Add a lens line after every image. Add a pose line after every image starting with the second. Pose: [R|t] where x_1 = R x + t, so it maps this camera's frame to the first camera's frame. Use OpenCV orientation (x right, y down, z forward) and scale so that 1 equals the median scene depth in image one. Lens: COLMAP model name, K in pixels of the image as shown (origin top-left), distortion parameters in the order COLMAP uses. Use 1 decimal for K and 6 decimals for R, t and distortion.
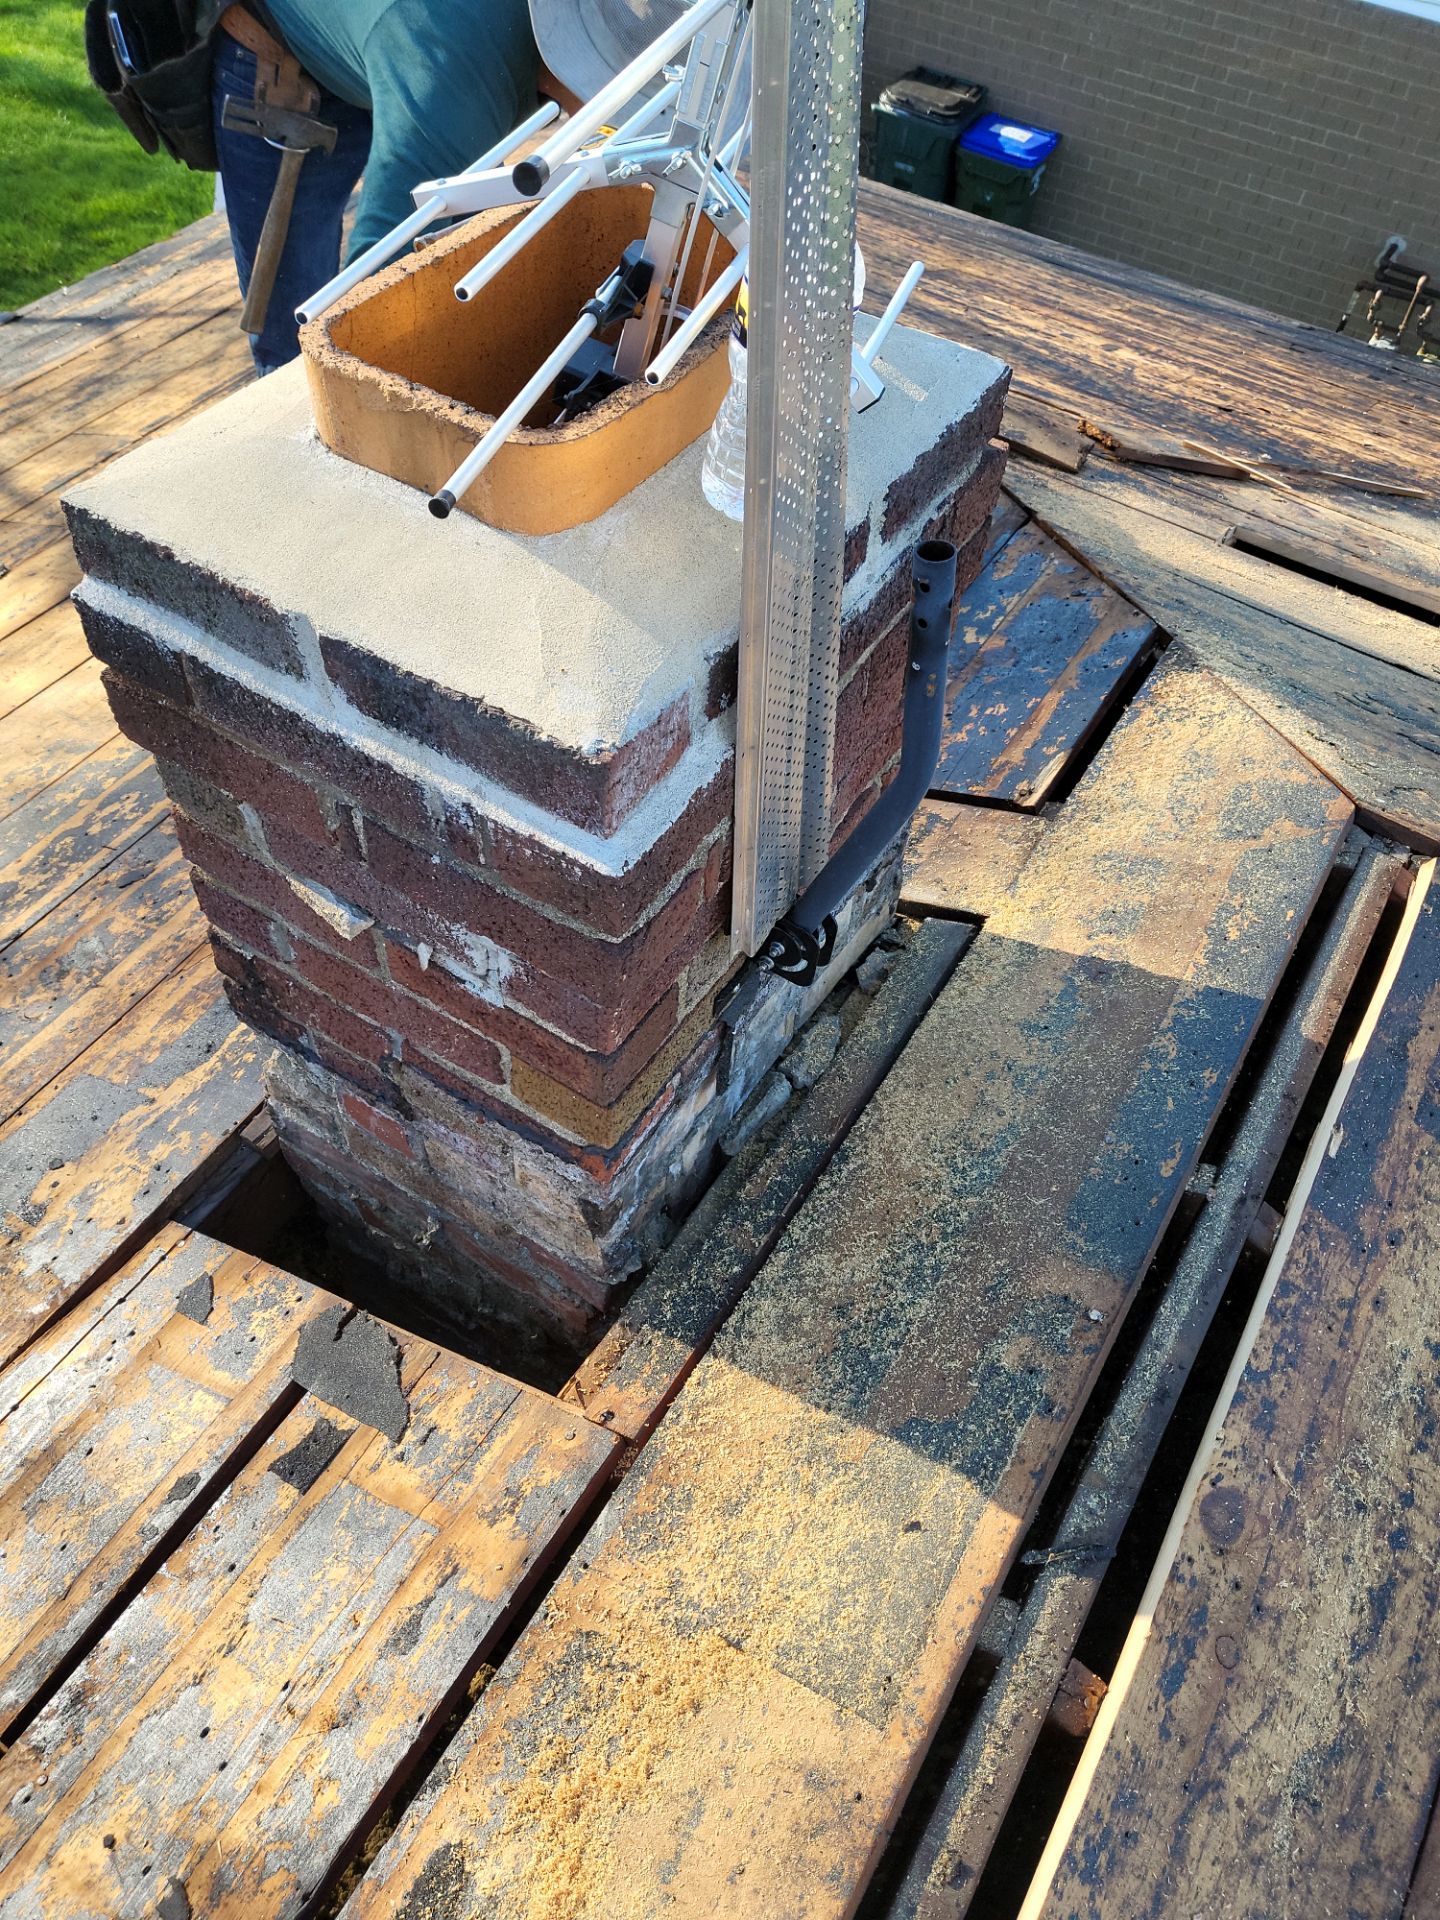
lens RADIAL K [[1524.7, 0, 720.0], [0, 1524.7, 960.0], [0, 0, 1]] dist [-0.024890, 0.061630]
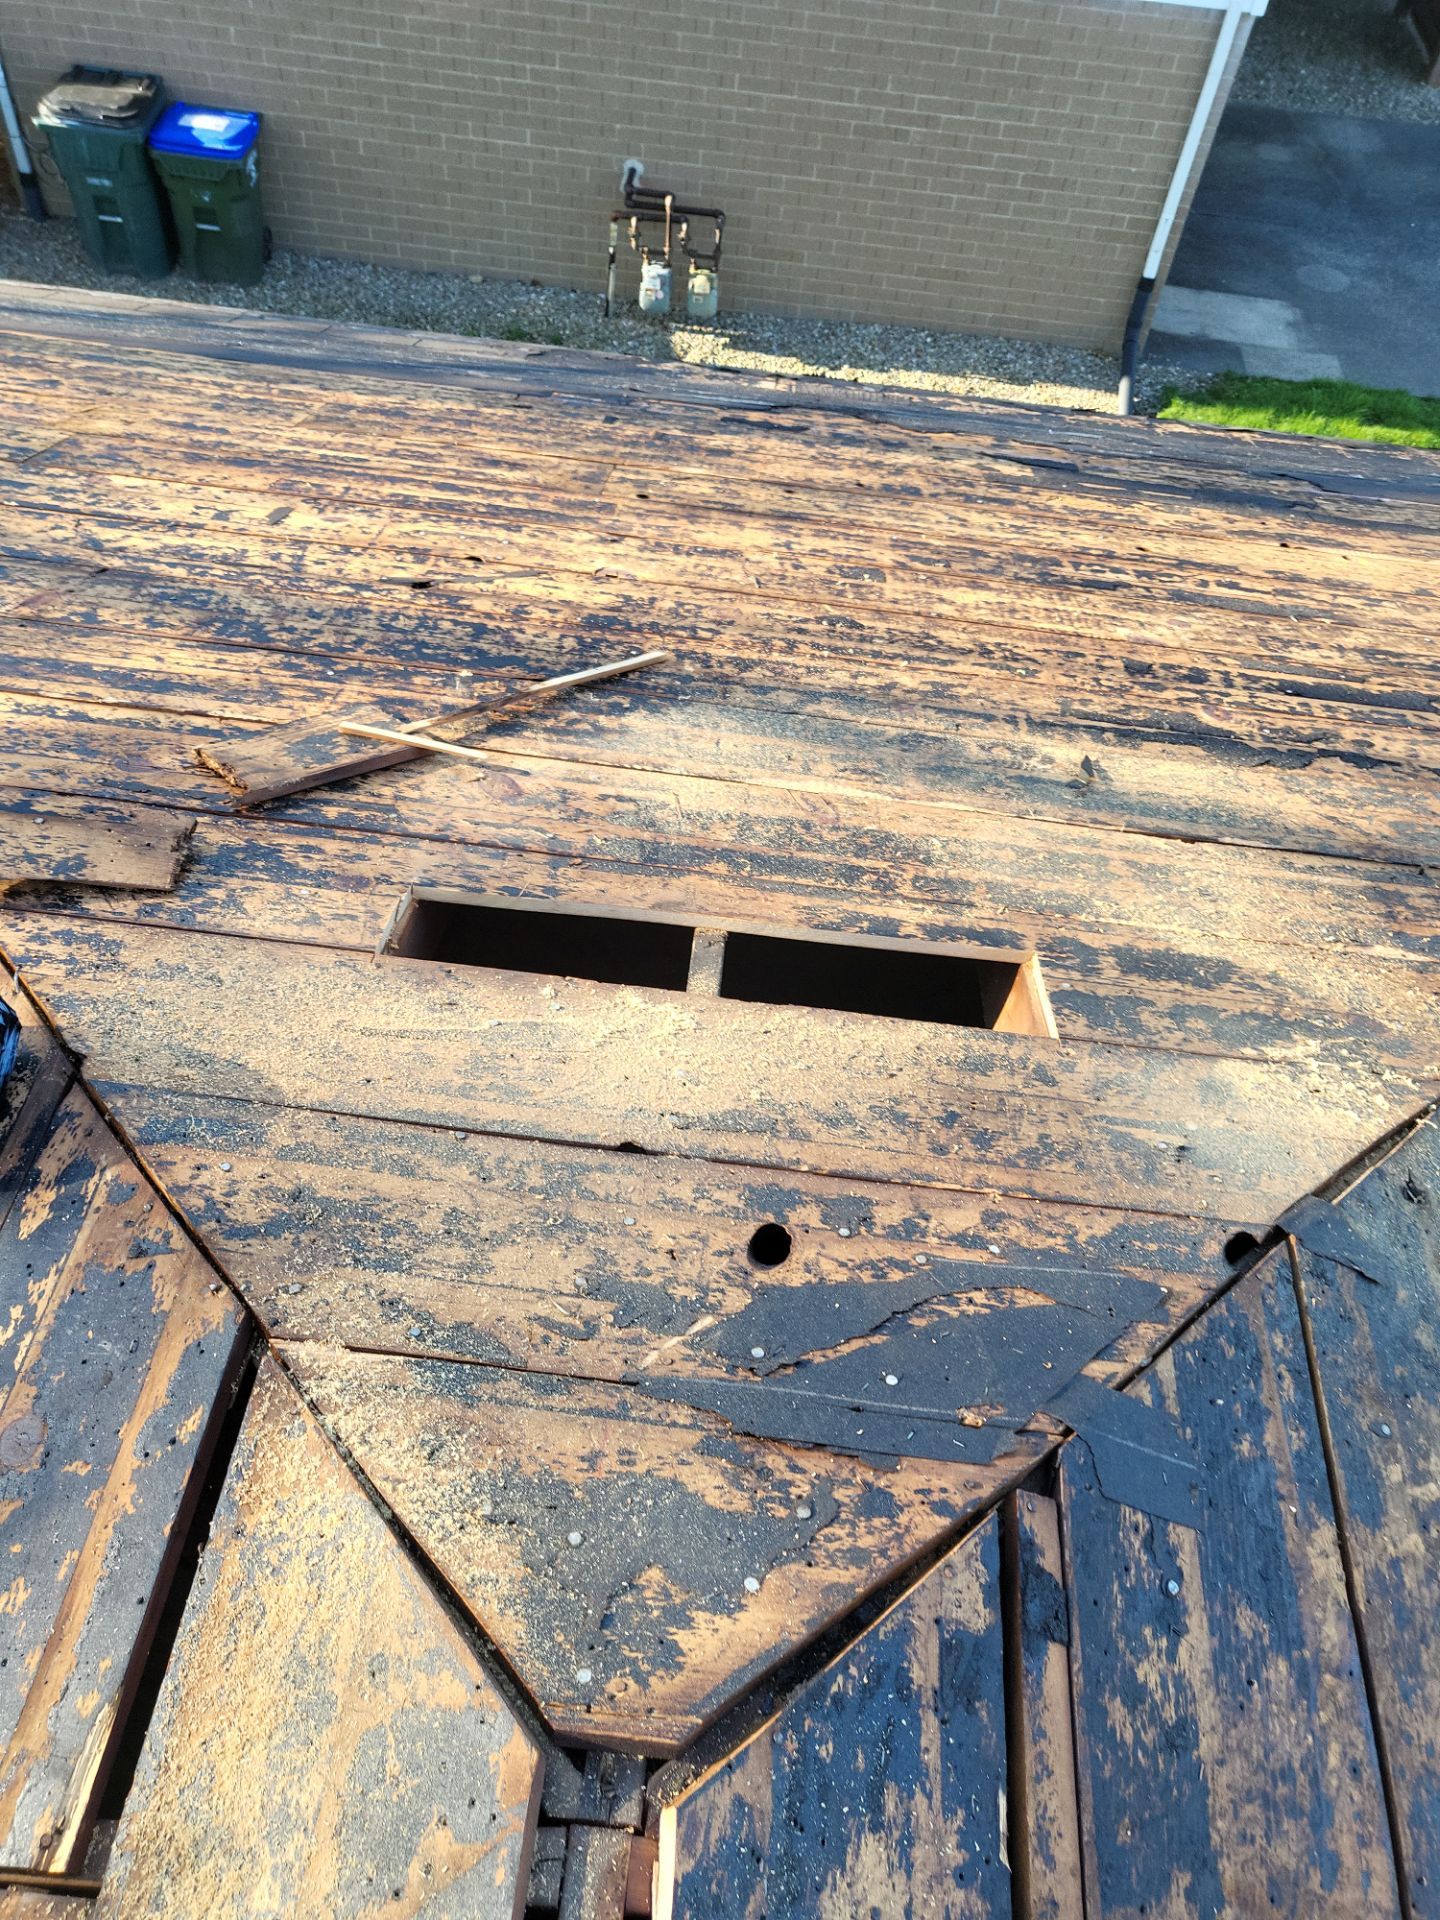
lens RADIAL K [[1524.7, 0, 720.0], [0, 1524.7, 960.0], [0, 0, 1]] dist [-0.024890, 0.061630]
pose [[0.901439, -0.339523, 0.268575, 0.188041], [0.327735, 0.940566, 0.089028, -0.191748], [-0.282839, 0.007768, 0.959136, 0.167323]]
